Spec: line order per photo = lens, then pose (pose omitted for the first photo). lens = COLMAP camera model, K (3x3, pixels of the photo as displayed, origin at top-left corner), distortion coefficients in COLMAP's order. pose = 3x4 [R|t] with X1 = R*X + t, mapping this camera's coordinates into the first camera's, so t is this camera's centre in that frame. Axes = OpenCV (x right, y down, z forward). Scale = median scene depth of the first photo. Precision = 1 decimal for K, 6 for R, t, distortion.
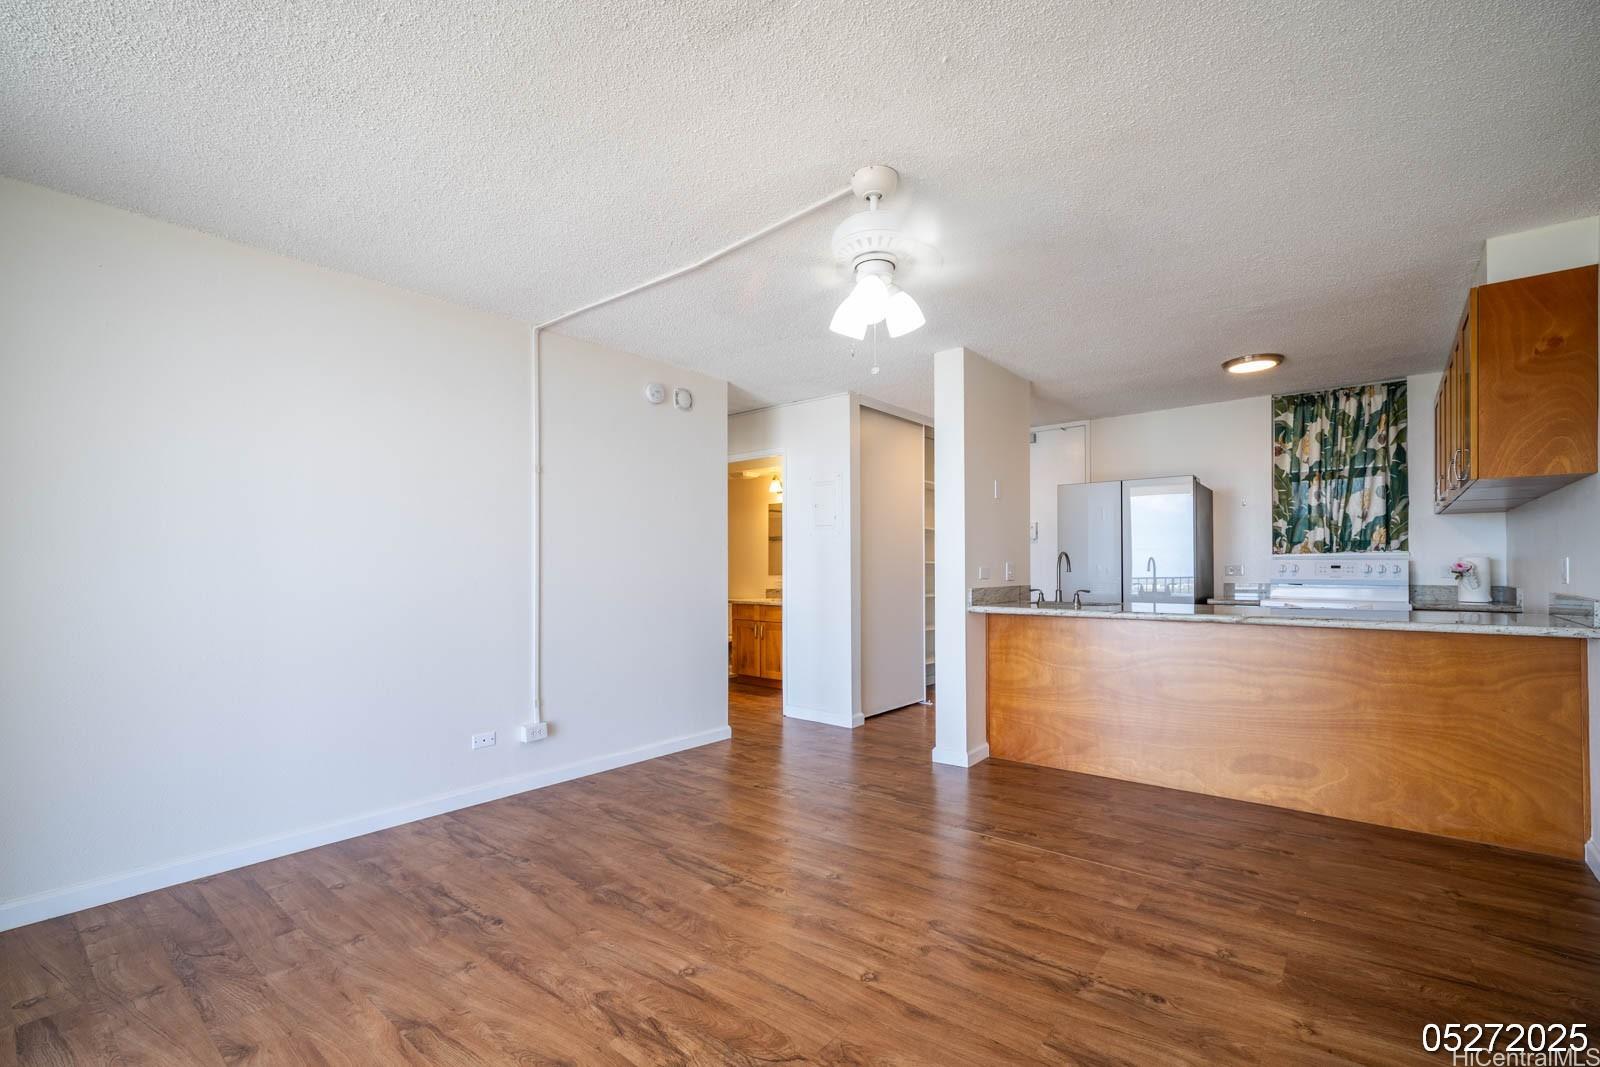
lens RADIAL K [[696.6, 0, 803.6], [0, 696.6, 561.9], [0, 0, 1]] dist [0.004696, -0.000558]
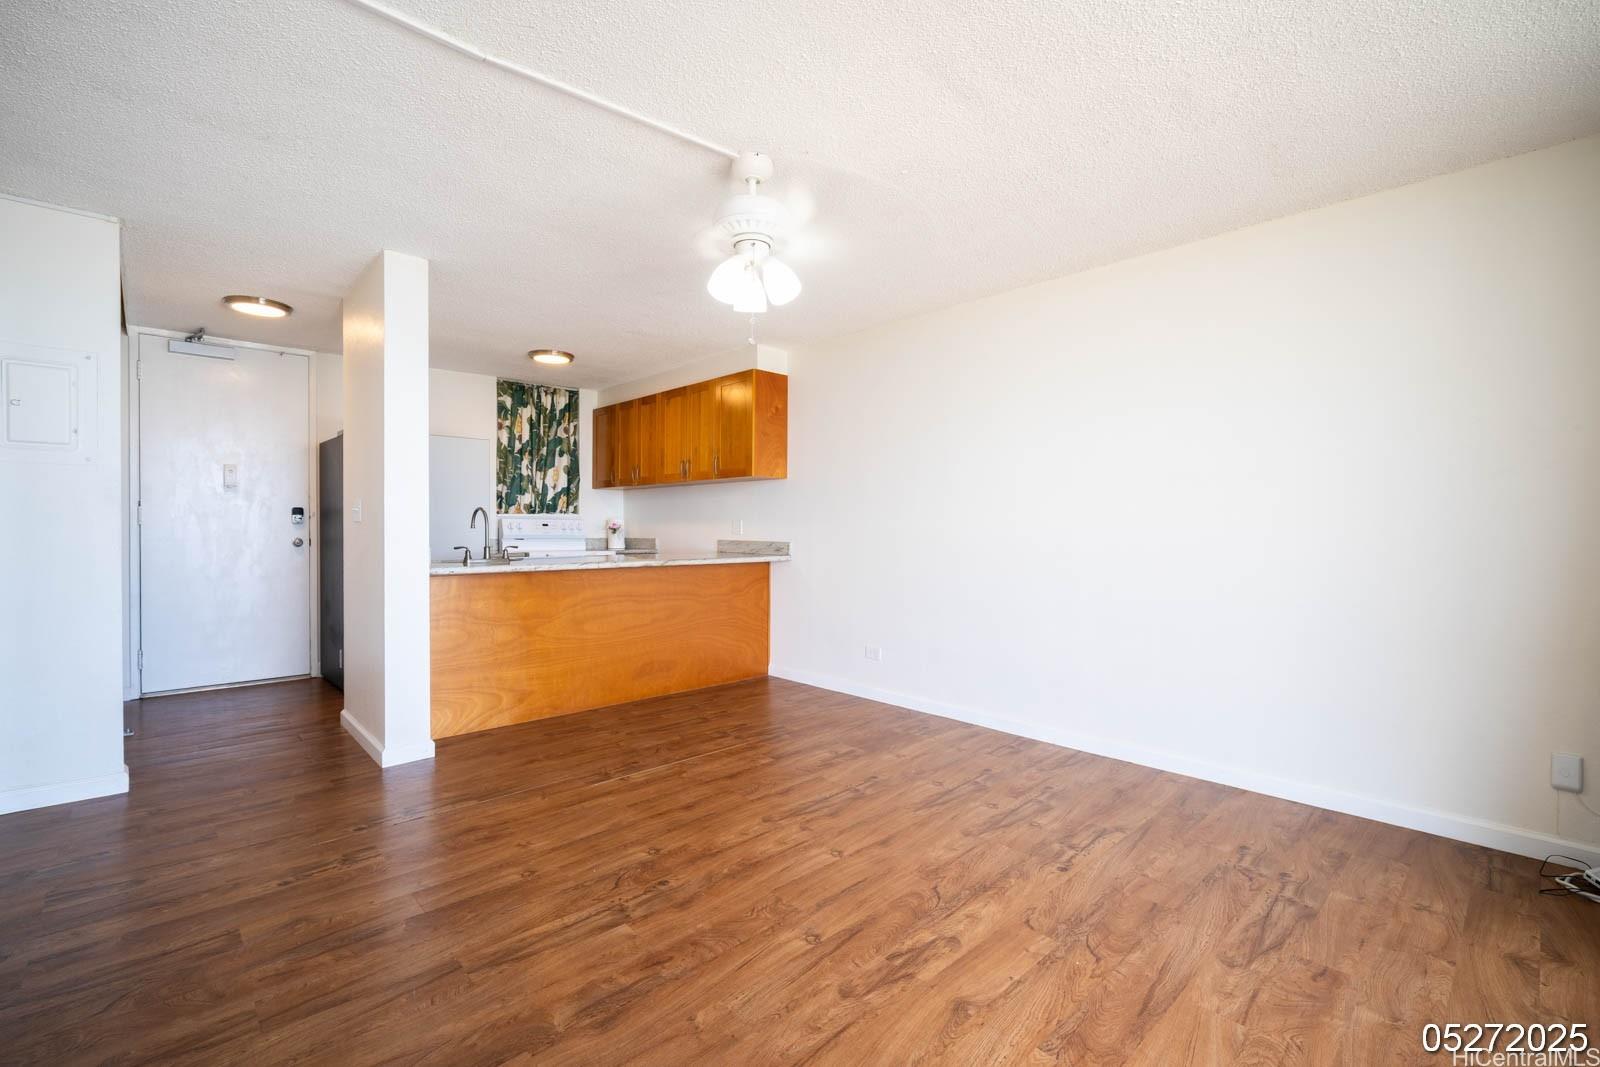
lens RADIAL K [[696.6, 0, 810.0], [0, 696.6, 526.9], [0, 0, 1]] dist [0.004696, -0.000558]
pose [[0.129279, 0.003957, 0.991600, -0.494270], [-0.011772, 0.999928, -0.002456, 0.009148], [-0.991538, -0.011355, 0.129316, 0.389197]]
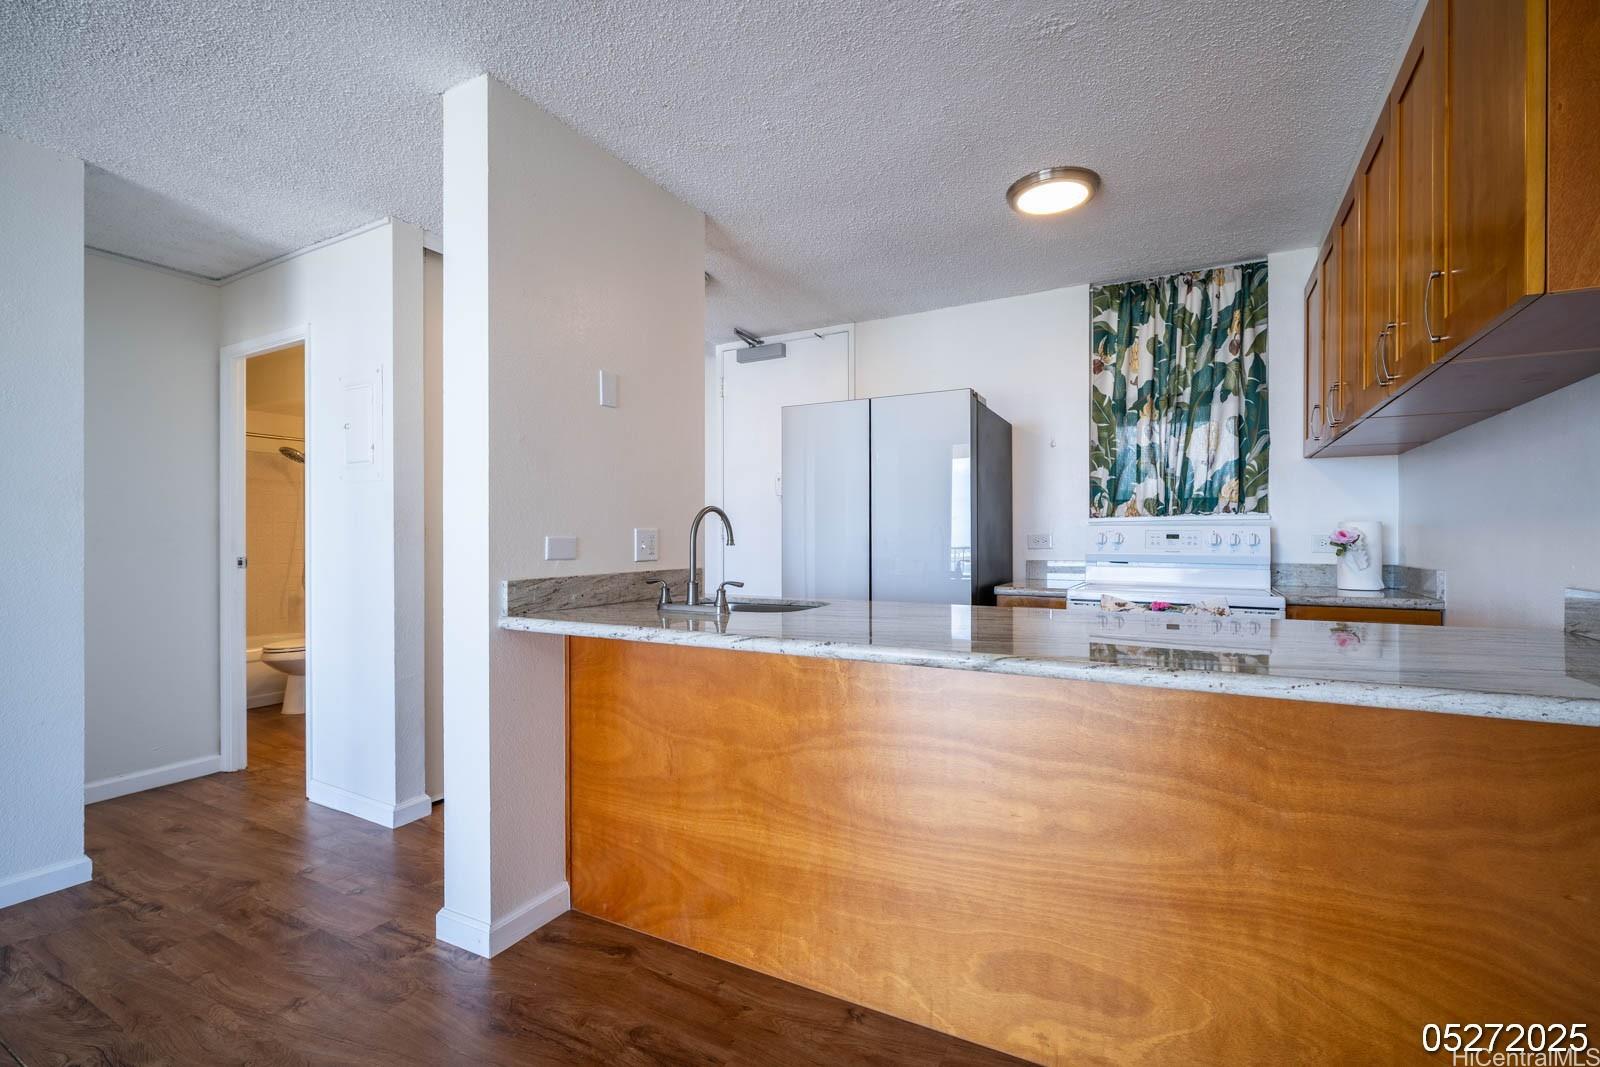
lens RADIAL K [[696.6, 0, 810.2], [0, 696.6, 538.0], [0, 0, 1]] dist [0.004696, -0.000558]
pose [[0.982885, 0.000331, 0.184219, 0.329556], [-0.002027, 0.999957, 0.009017, 0.003680], [-0.184208, -0.009236, 0.982844, 0.450730]]
